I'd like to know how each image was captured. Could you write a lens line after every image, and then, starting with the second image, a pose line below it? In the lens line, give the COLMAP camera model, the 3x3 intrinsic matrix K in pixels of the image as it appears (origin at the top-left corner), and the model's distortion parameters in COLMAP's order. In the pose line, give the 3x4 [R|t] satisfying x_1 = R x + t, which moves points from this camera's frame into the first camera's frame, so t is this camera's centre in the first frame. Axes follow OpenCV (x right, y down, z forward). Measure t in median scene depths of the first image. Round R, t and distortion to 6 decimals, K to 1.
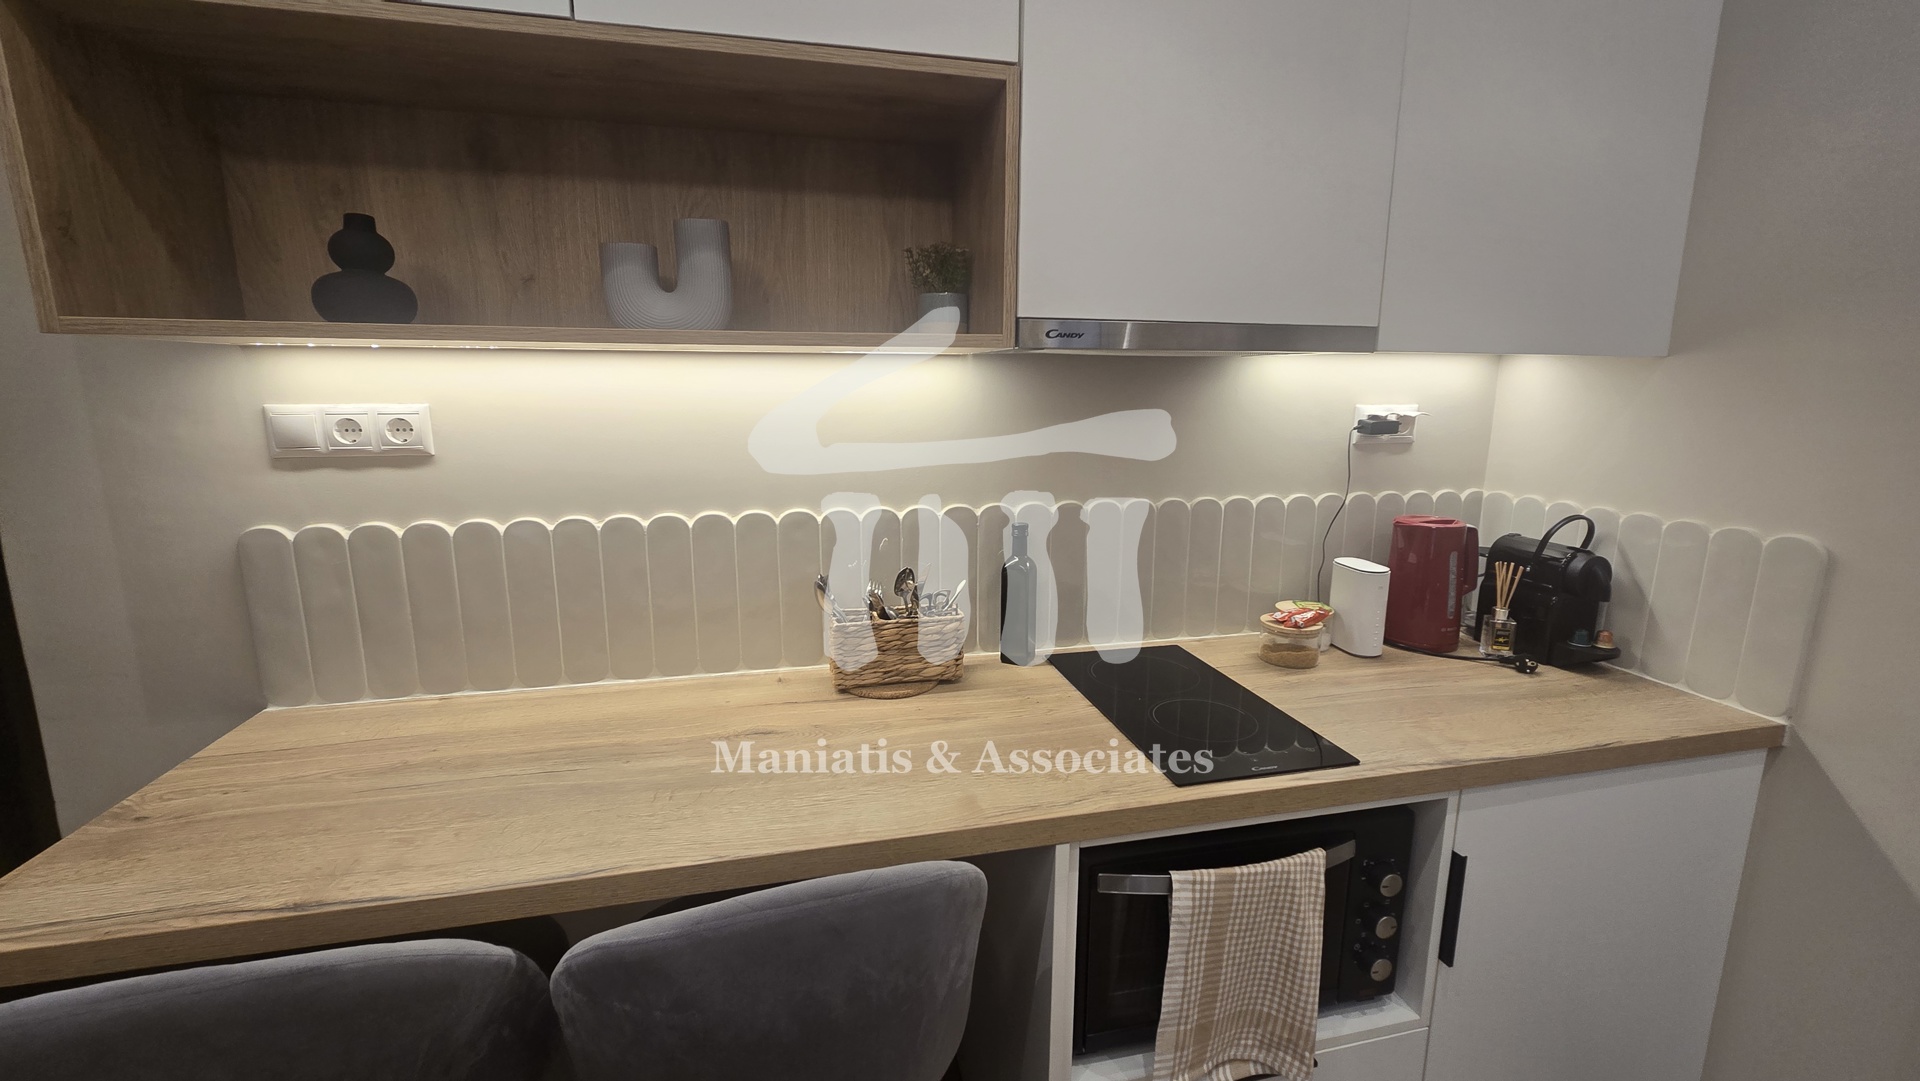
lens RADIAL K [[789.4, 0, 954.5], [0, 789.4, 536.8], [0, 0, 1]] dist [-0.009057, 0.002824]
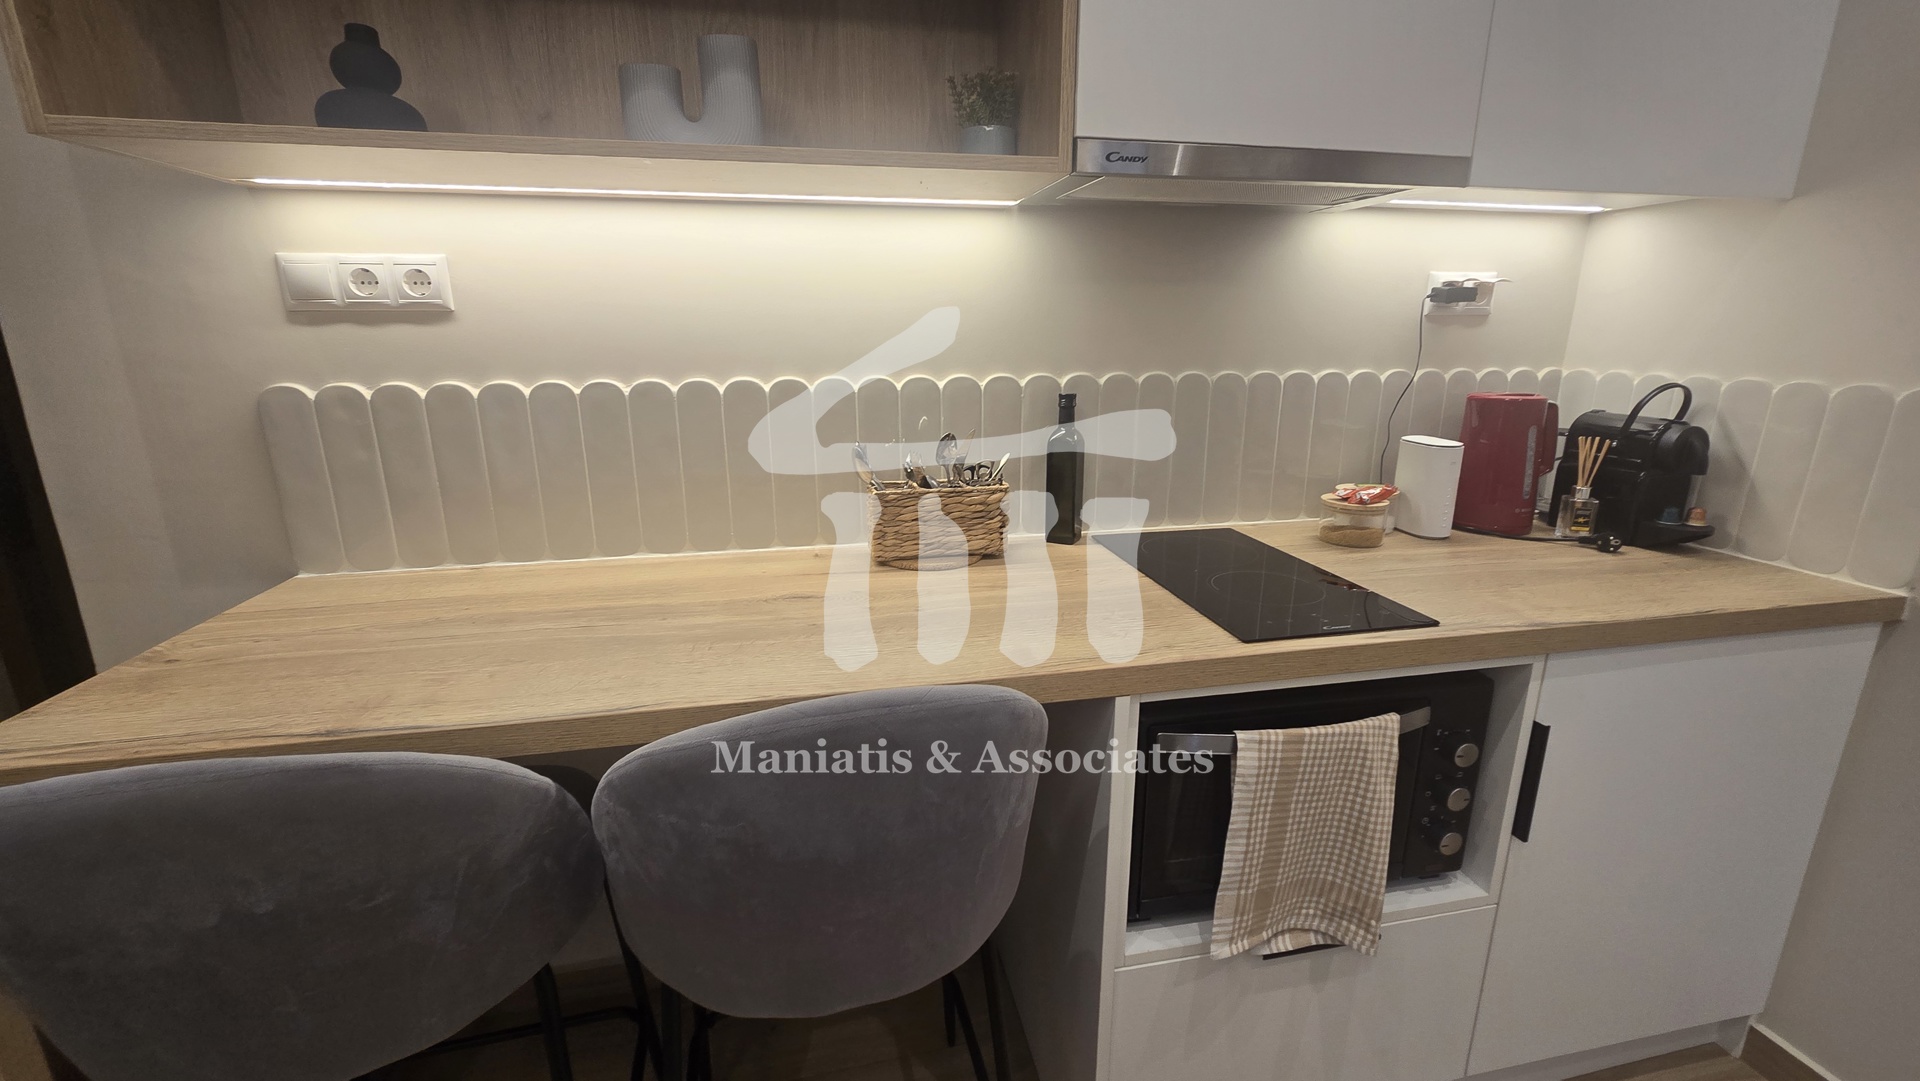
lens RADIAL K [[789.4, 0, 952.6], [0, 789.4, 533.9], [0, 0, 1]] dist [-0.009057, 0.002824]
pose [[0.999492, 0.000569, -0.031856, -0.030046], [0.001620, 0.997639, 0.068651, 0.108230], [0.031820, -0.068668, 0.997132, 0.055459]]
